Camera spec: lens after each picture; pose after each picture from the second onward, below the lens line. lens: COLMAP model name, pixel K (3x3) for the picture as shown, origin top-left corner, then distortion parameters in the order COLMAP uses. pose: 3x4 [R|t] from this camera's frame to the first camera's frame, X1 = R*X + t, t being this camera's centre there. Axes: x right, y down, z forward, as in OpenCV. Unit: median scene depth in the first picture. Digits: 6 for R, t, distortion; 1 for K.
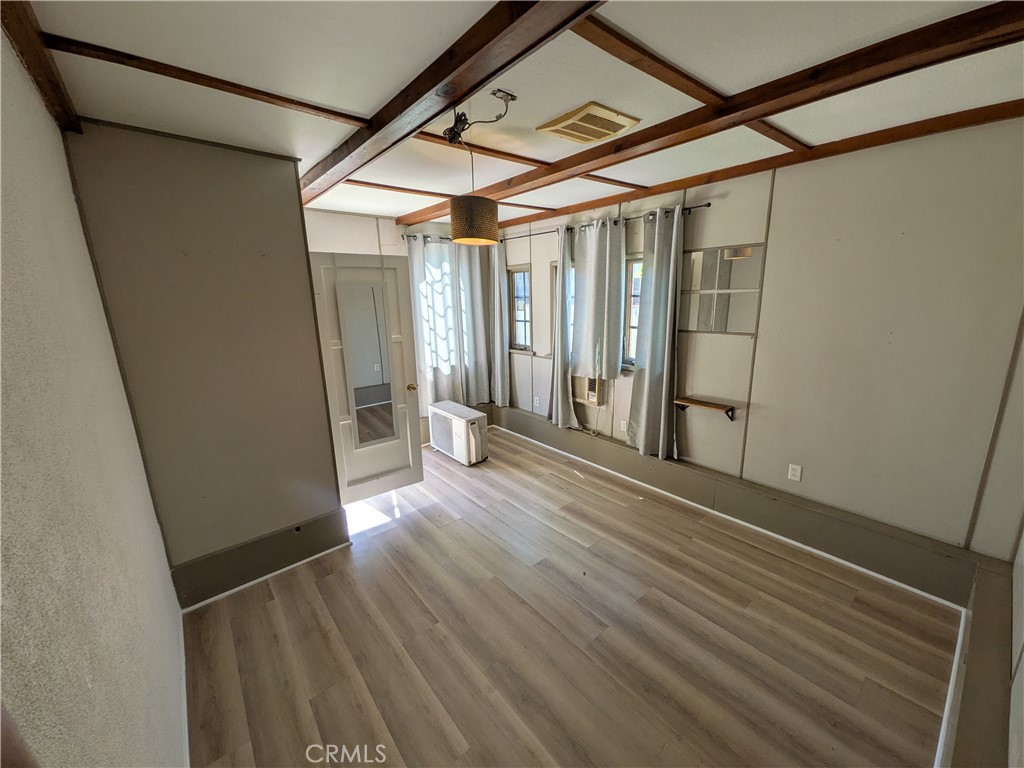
lens RADIAL K [[407.6, 0, 509.9], [0, 407.6, 385.9], [0, 0, 1]] dist [0.003800, 0.000174]
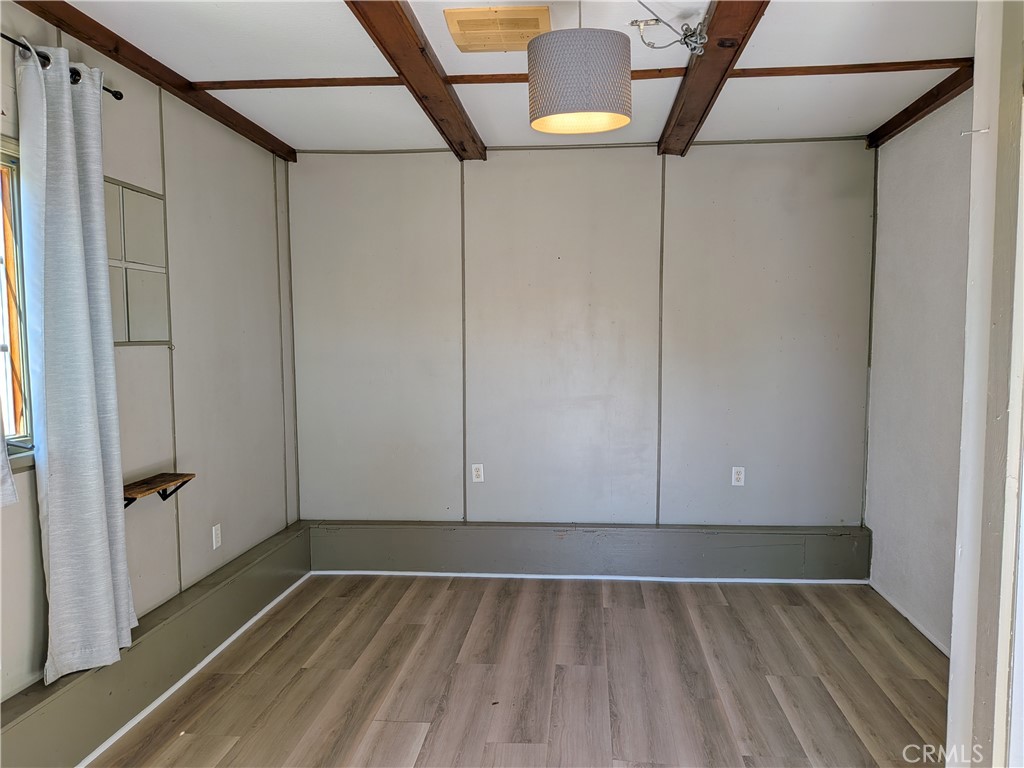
lens RADIAL K [[736.6, 0, 511.7], [0, 736.6, 385.2], [0, 0, 1]] dist [0.001342, -0.015505]
pose [[-0.703568, -0.018728, 0.710381, -0.683378], [0.182313, 0.961438, 0.205911, -0.254949], [-0.686844, 0.274384, -0.673023, 1.762791]]
